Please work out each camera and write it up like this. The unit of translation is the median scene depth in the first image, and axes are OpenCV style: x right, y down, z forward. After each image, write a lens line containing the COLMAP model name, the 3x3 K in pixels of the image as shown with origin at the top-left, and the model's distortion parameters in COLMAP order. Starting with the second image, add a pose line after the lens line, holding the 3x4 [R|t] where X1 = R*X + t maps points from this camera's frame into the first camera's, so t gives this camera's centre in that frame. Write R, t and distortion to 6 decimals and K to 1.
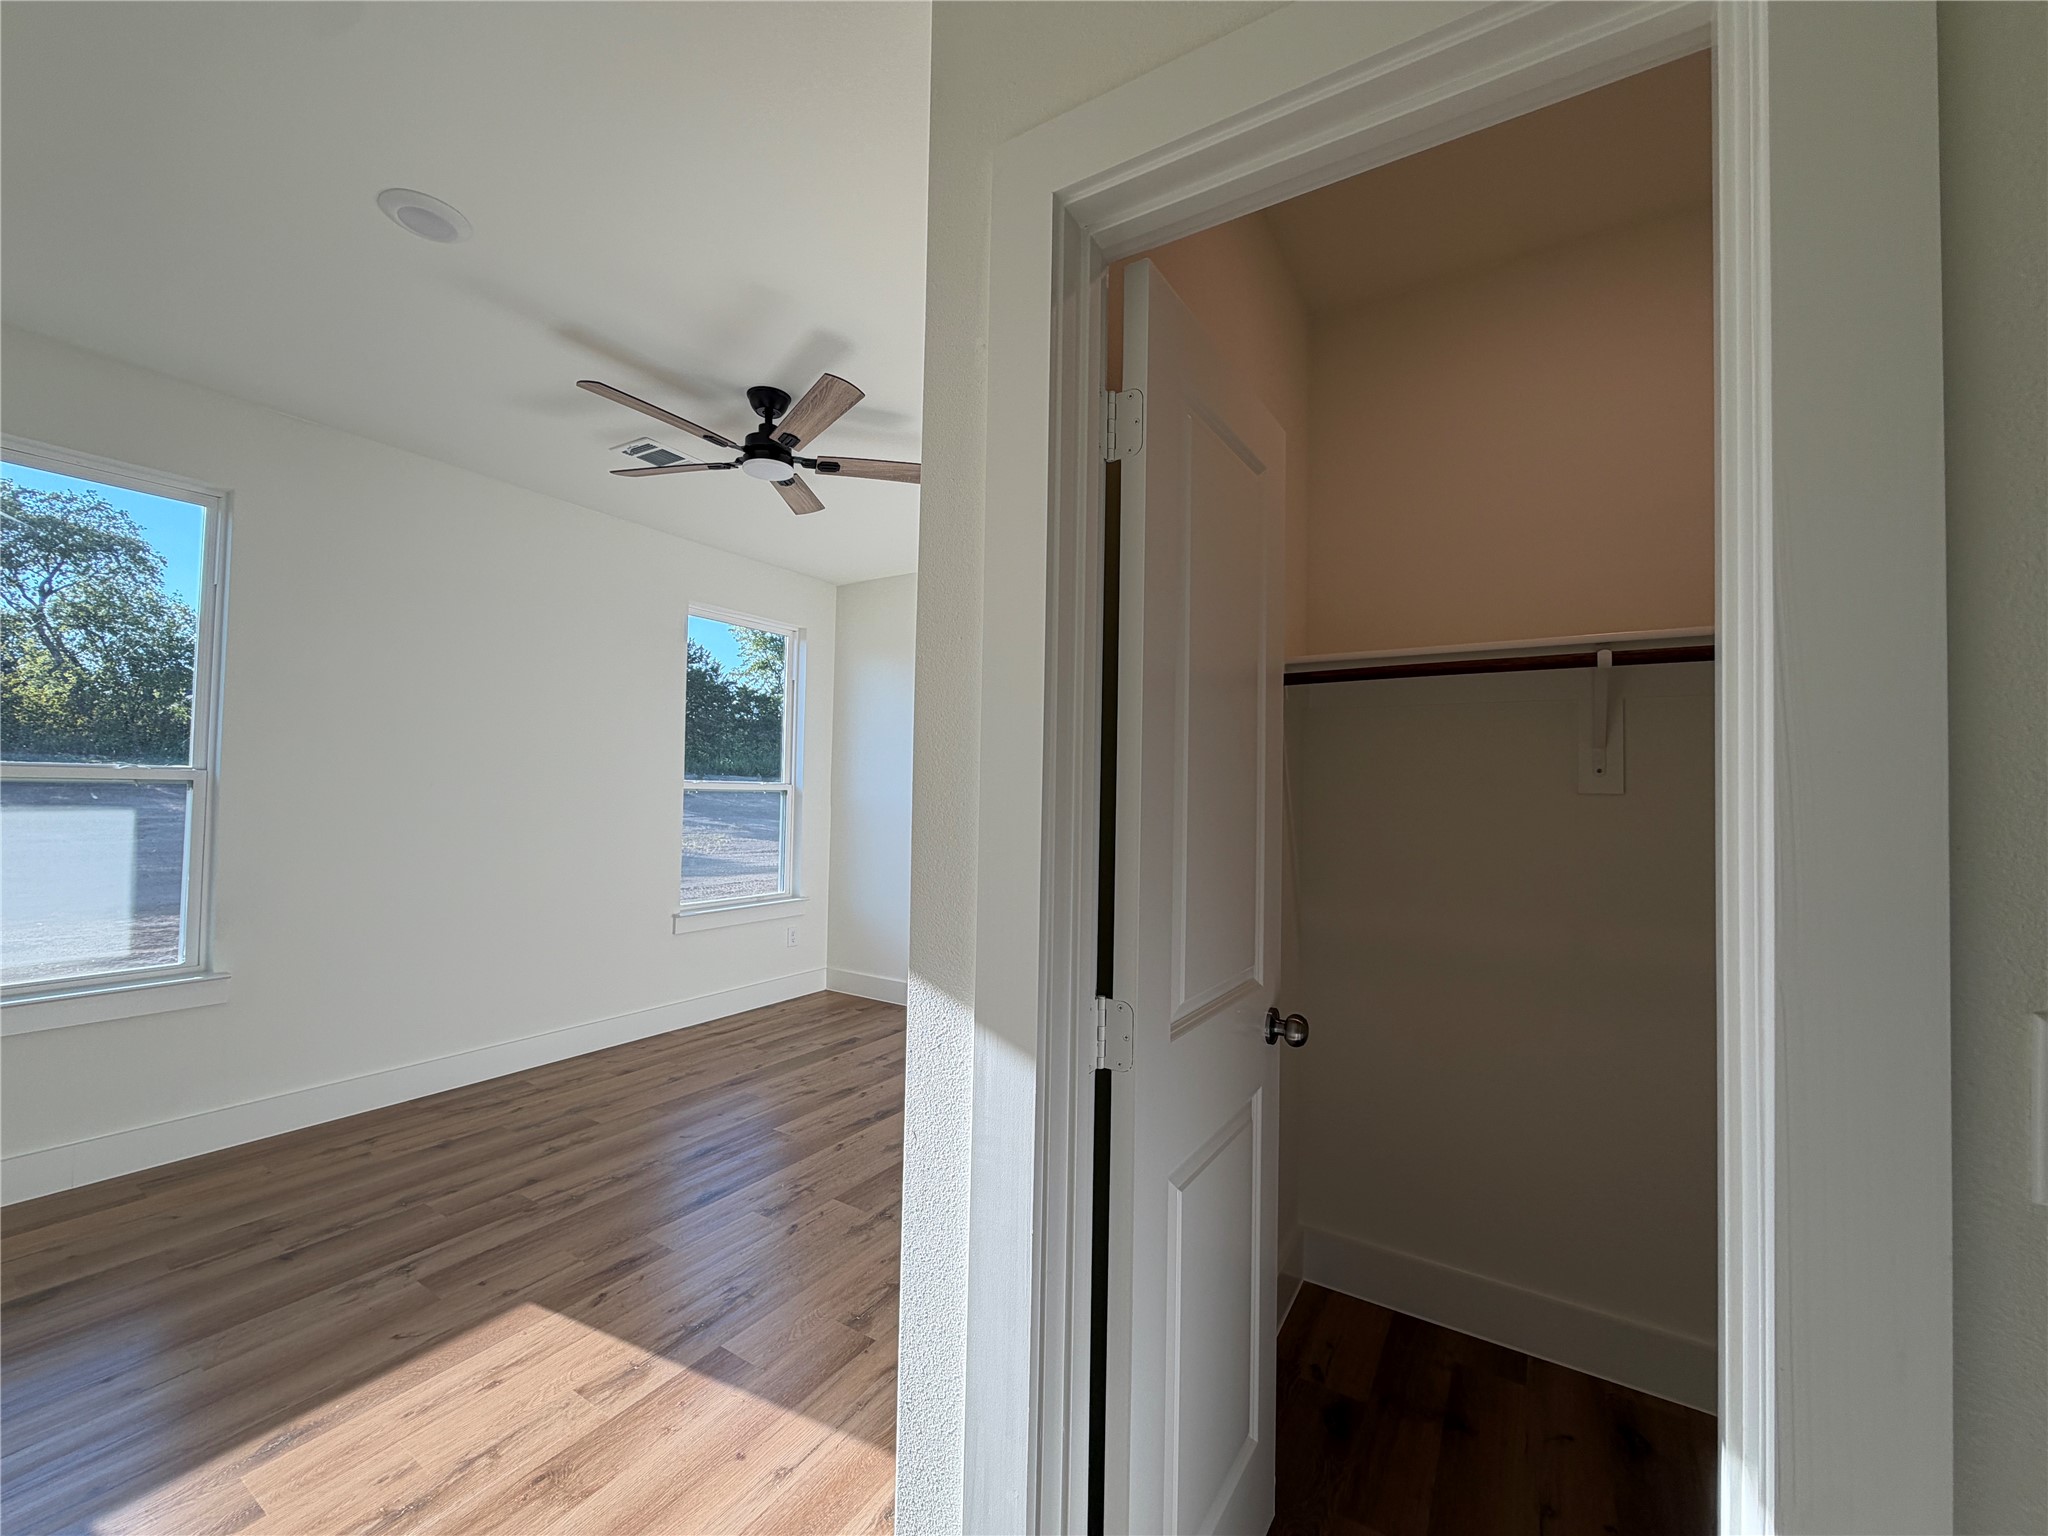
lens RADIAL K [[815.0, 0, 1024.0], [0, 815.0, 768.0], [0, 0, 1]] dist [0.001243, 0.000078]
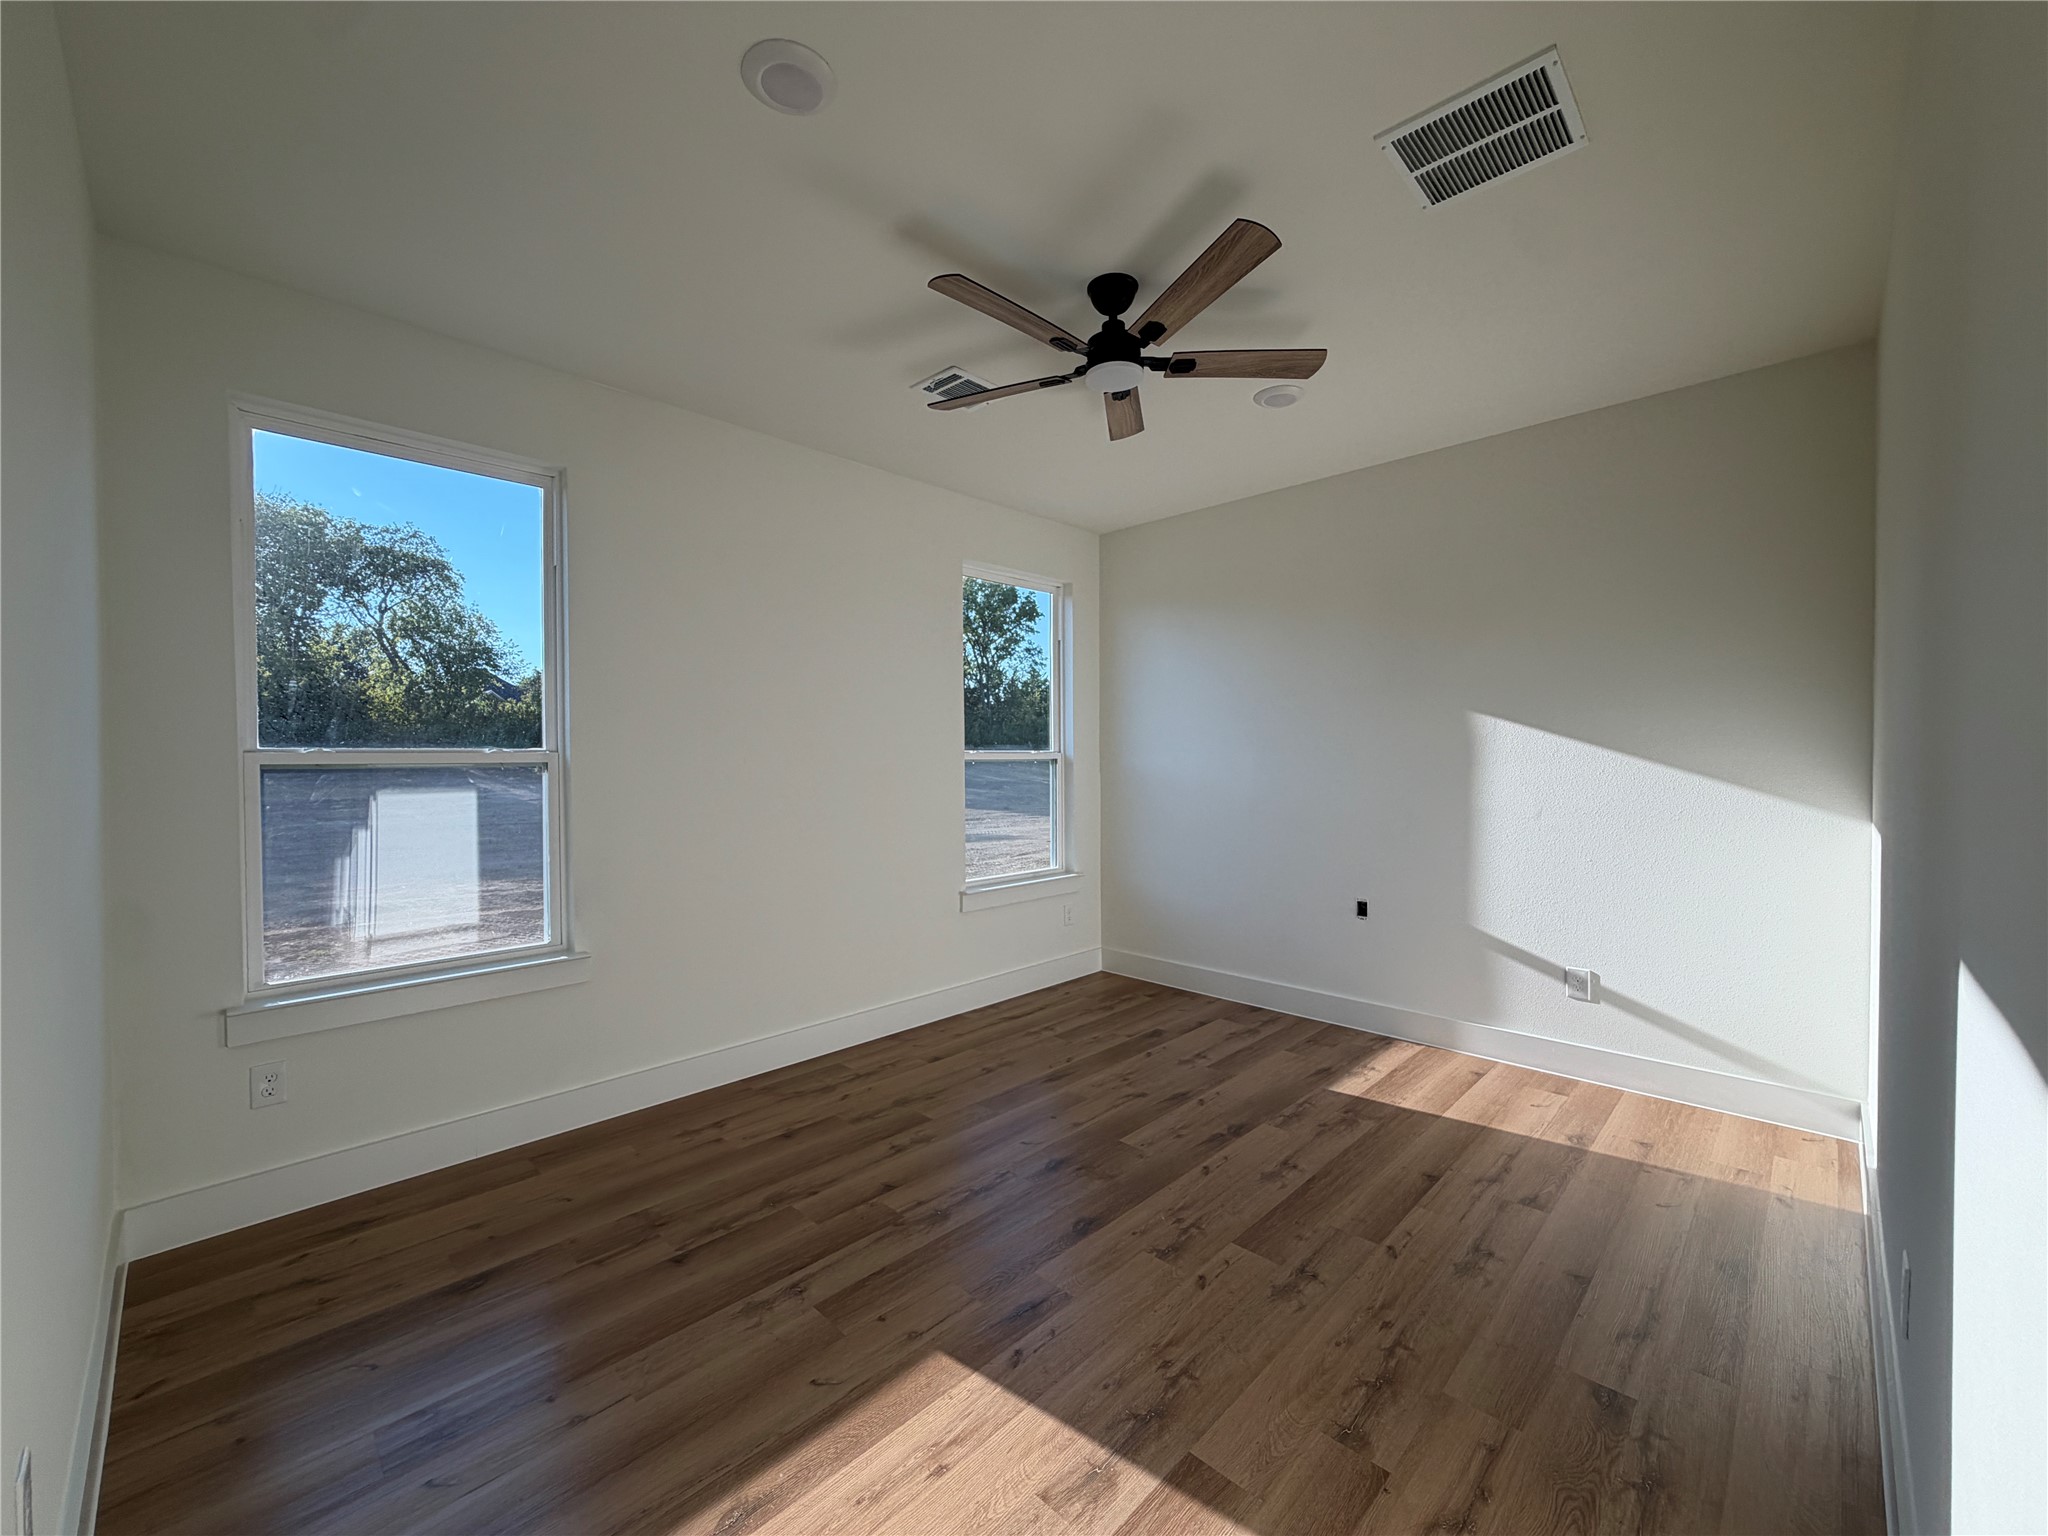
lens RADIAL K [[815.0, 0, 1024.0], [0, 815.0, 768.0], [0, 0, 1]] dist [0.001243, 0.000078]
pose [[0.976838, -0.021326, -0.212917, -0.195516], [0.030256, 0.998790, 0.038770, 0.000585], [0.211833, -0.044314, 0.976301, 0.120102]]
